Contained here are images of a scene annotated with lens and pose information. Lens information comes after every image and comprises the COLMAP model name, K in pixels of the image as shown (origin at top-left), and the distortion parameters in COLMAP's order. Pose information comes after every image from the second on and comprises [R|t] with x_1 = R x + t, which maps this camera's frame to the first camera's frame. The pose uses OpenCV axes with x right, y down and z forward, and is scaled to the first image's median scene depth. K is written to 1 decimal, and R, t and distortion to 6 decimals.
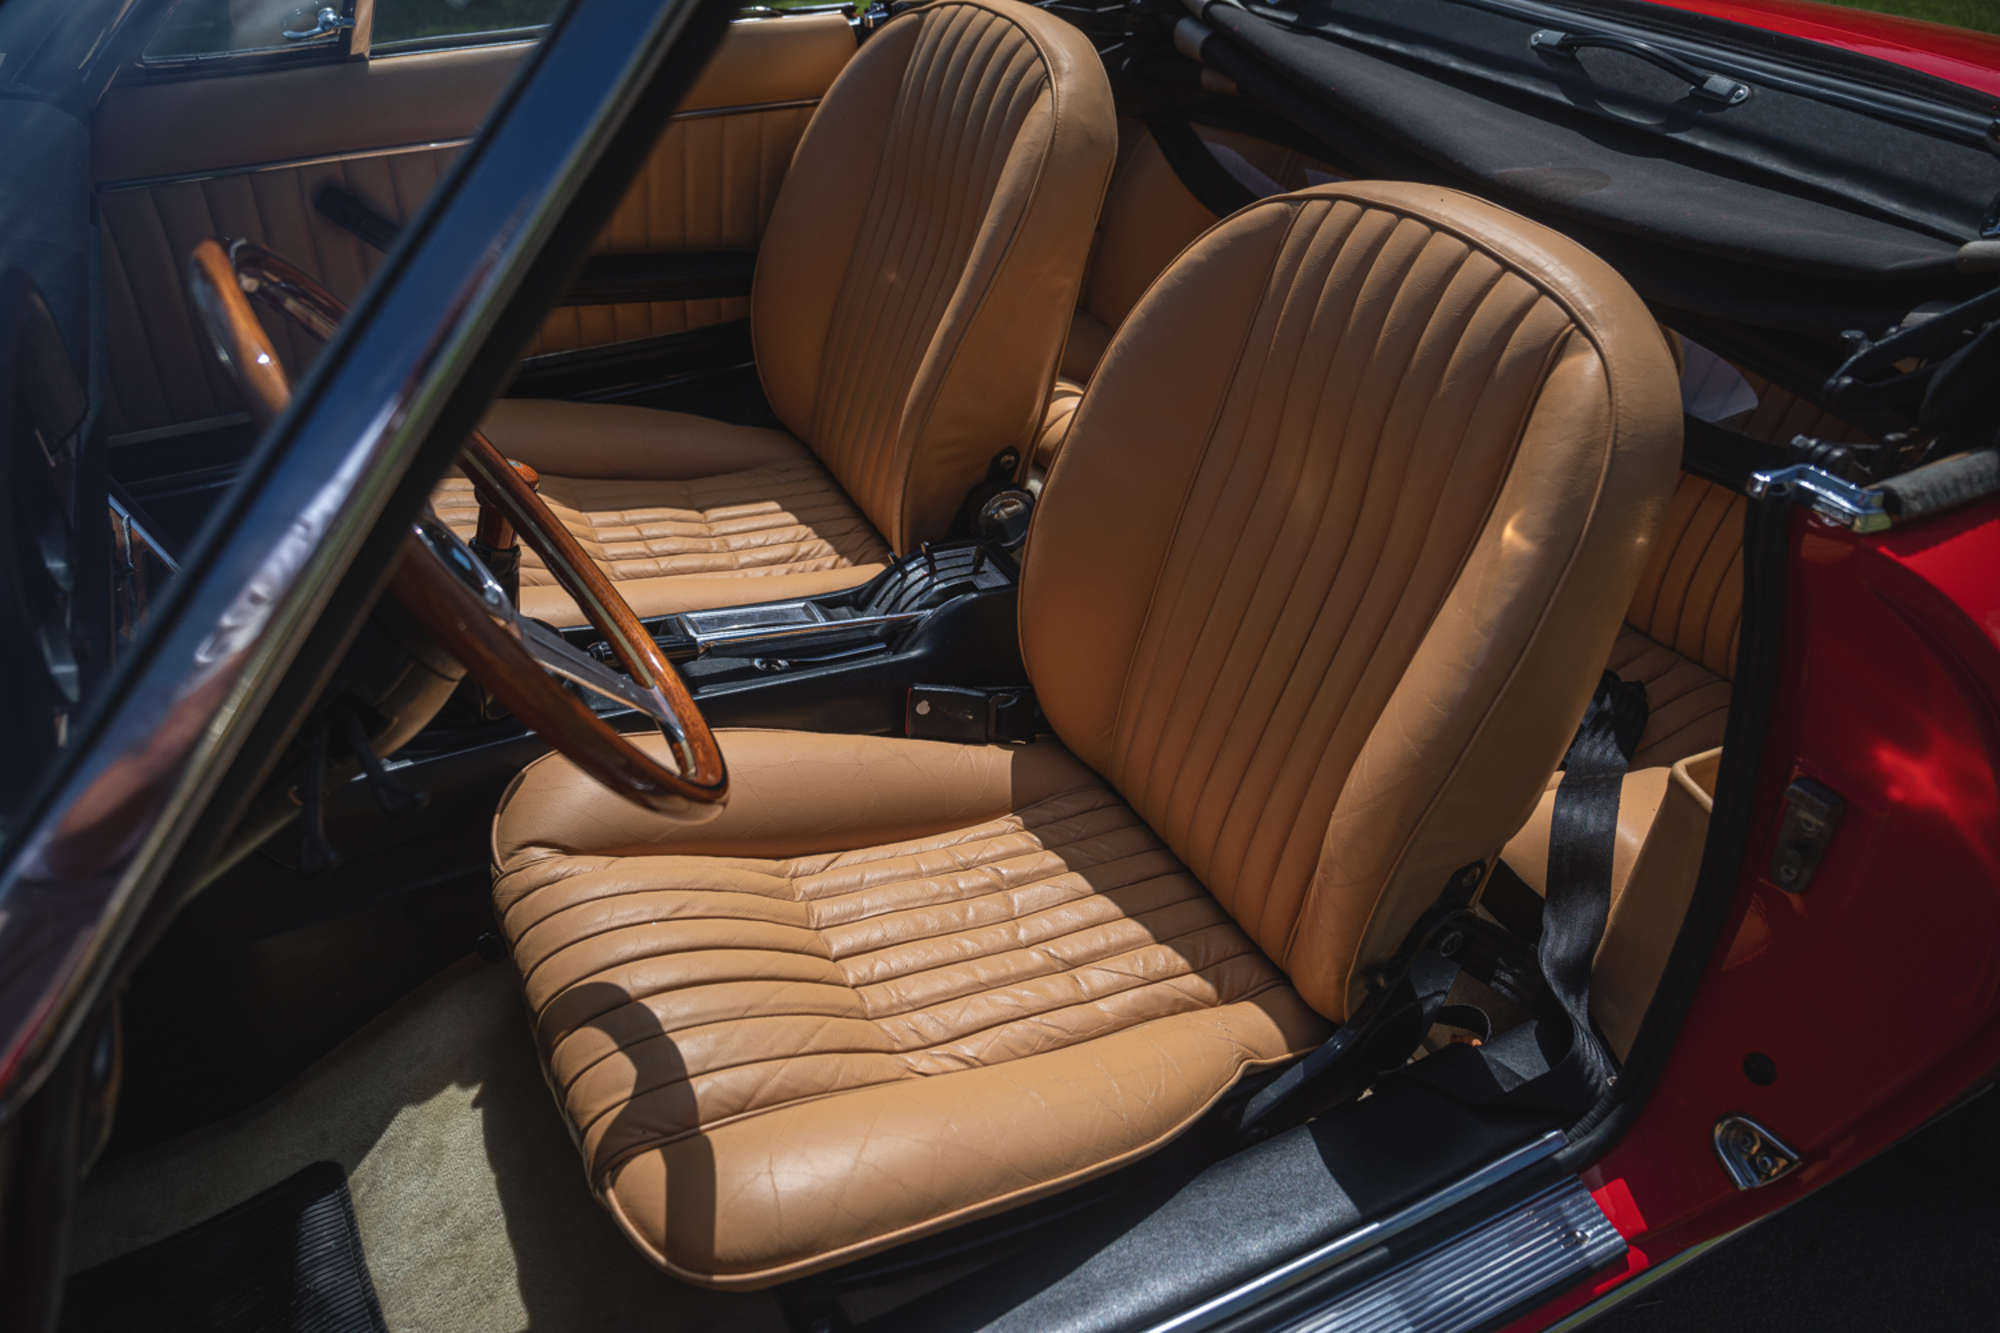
lens RADIAL K [[1540.3, 0, 994.0], [0, 1540.3, 662.3], [0, 0, 1]] dist [-0.037207, 0.023675]
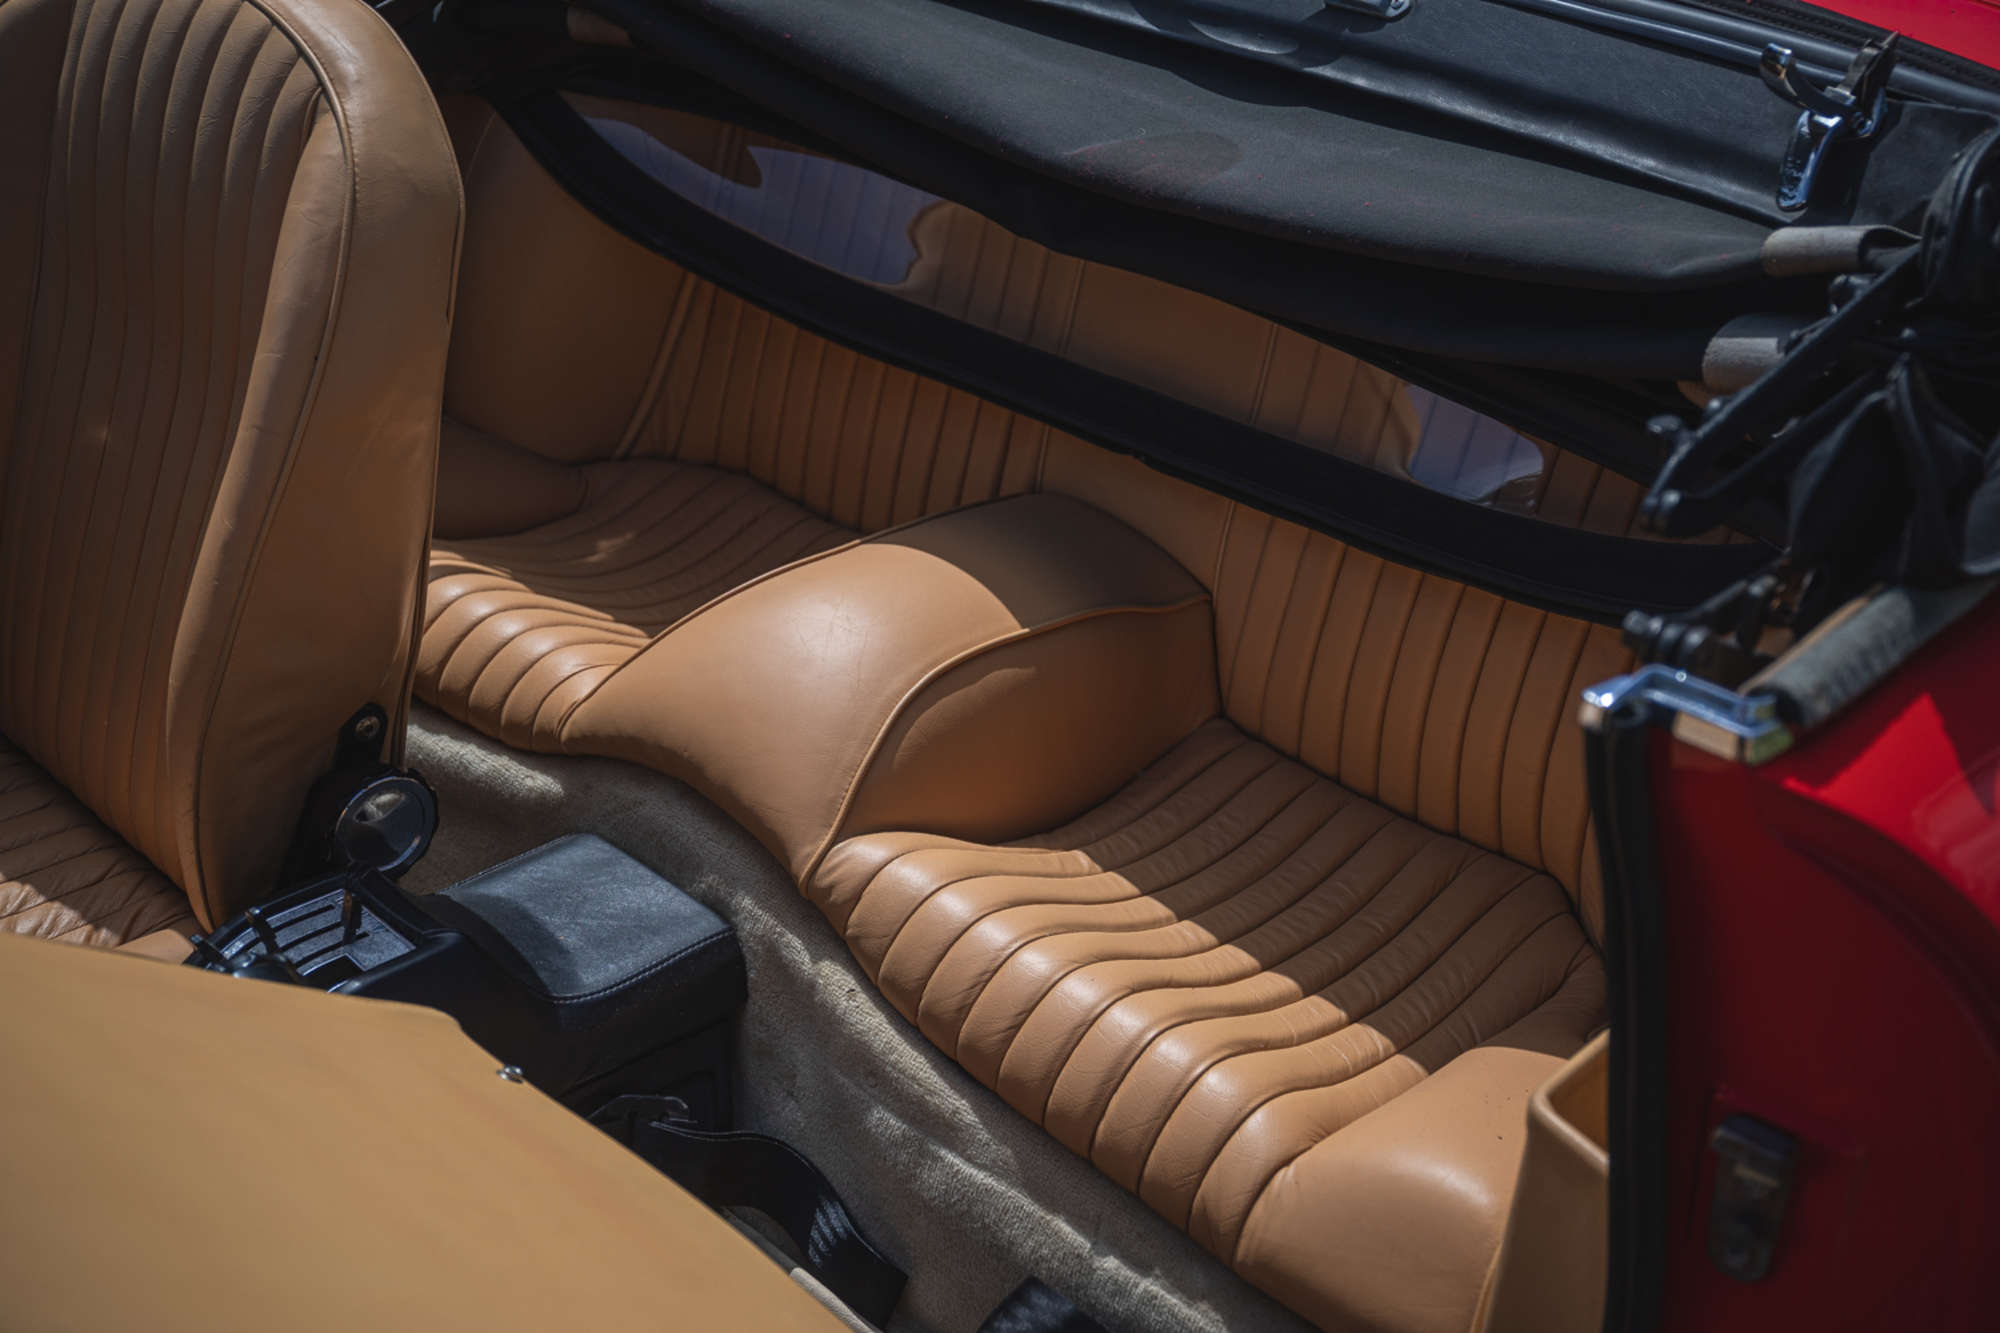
lens RADIAL K [[2435.3, 0, 1001.3], [0, 2435.3, 666.9], [0, 0, 1]] dist [0.003329, 0.000000]
pose [[0.947691, -0.174071, 0.267547, -0.007349], [0.185643, 0.982445, -0.018380, -0.100769], [-0.259651, 0.067087, 0.963370, 0.043821]]
